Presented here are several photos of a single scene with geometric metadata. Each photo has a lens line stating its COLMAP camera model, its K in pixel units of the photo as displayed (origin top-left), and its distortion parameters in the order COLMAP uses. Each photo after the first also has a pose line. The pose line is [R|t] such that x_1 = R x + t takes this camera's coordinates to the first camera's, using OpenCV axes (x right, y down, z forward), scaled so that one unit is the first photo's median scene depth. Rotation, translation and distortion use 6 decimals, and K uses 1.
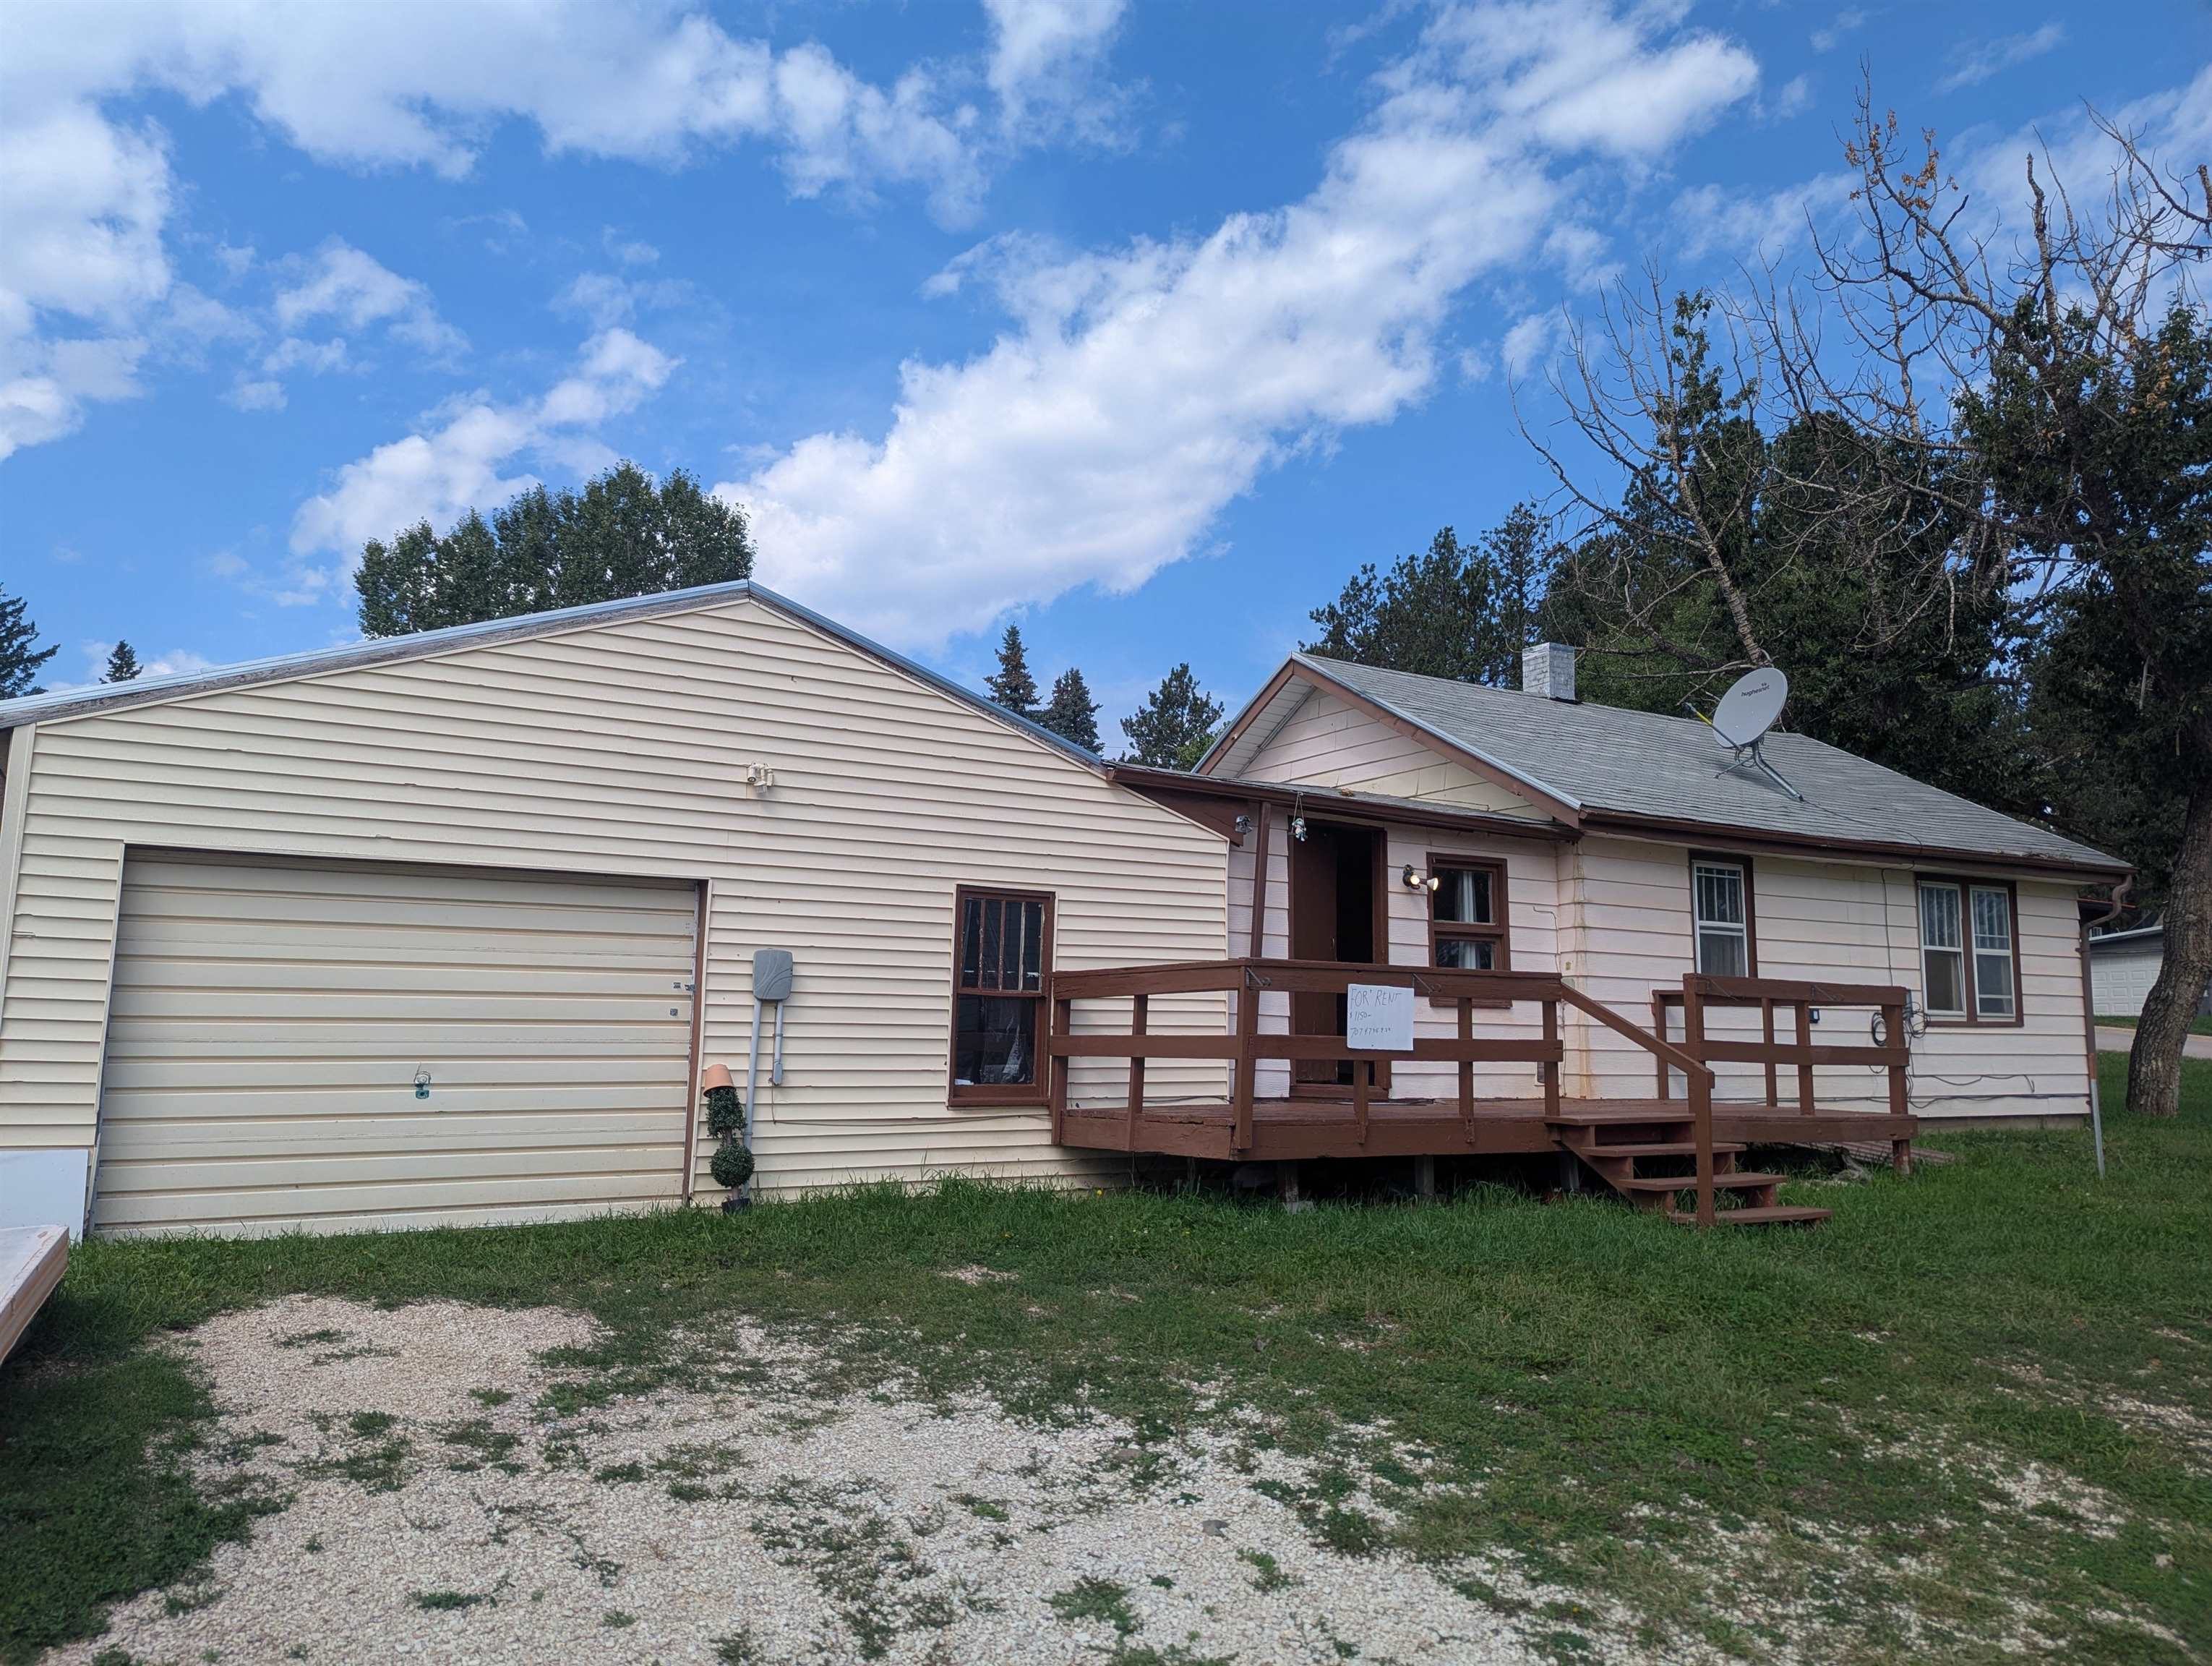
lens RADIAL K [[1570.6, 0, 1106.0], [0, 1570.6, 833.0], [0, 0, 1]] dist [0.033610, -0.020152]
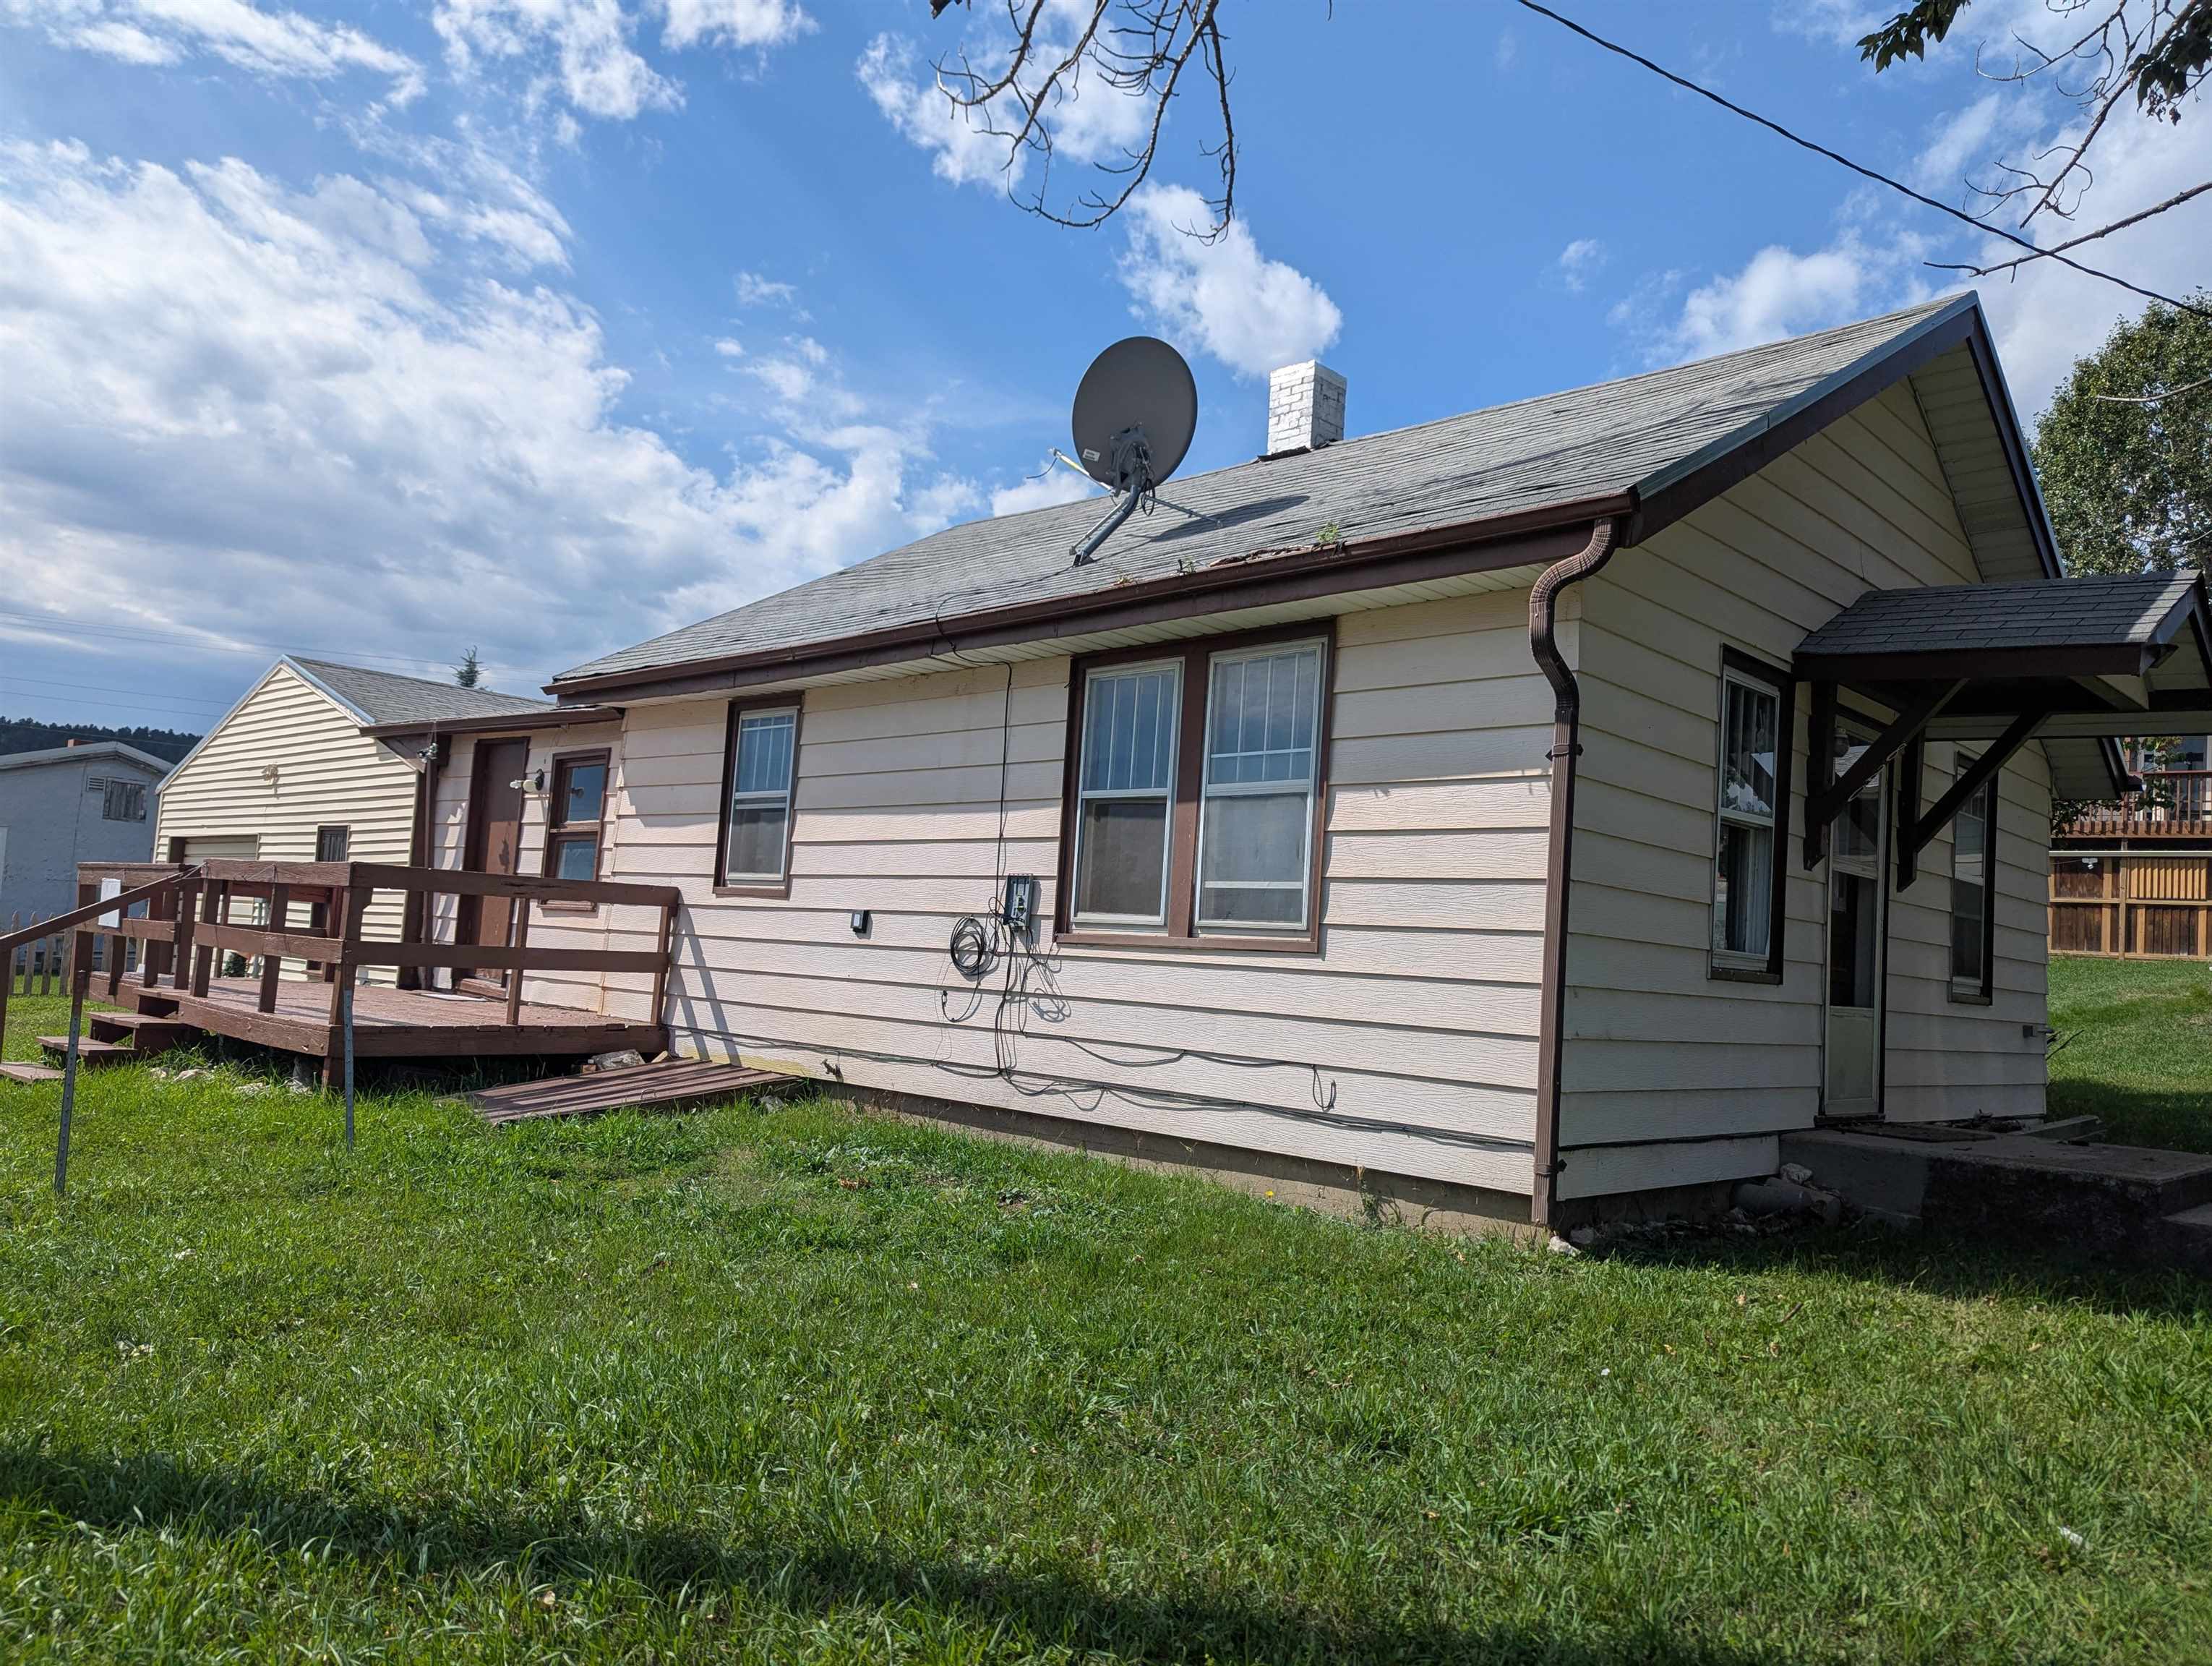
lens RADIAL K [[1570.6, 0, 1106.0], [0, 1570.6, 833.0], [0, 0, 1]] dist [0.033610, -0.020152]
pose [[0.265891, -0.072392, -0.961281, 1.008060], [0.068193, 0.996091, -0.056151, 0.113793], [0.961588, -0.050623, 0.269788, 0.864676]]
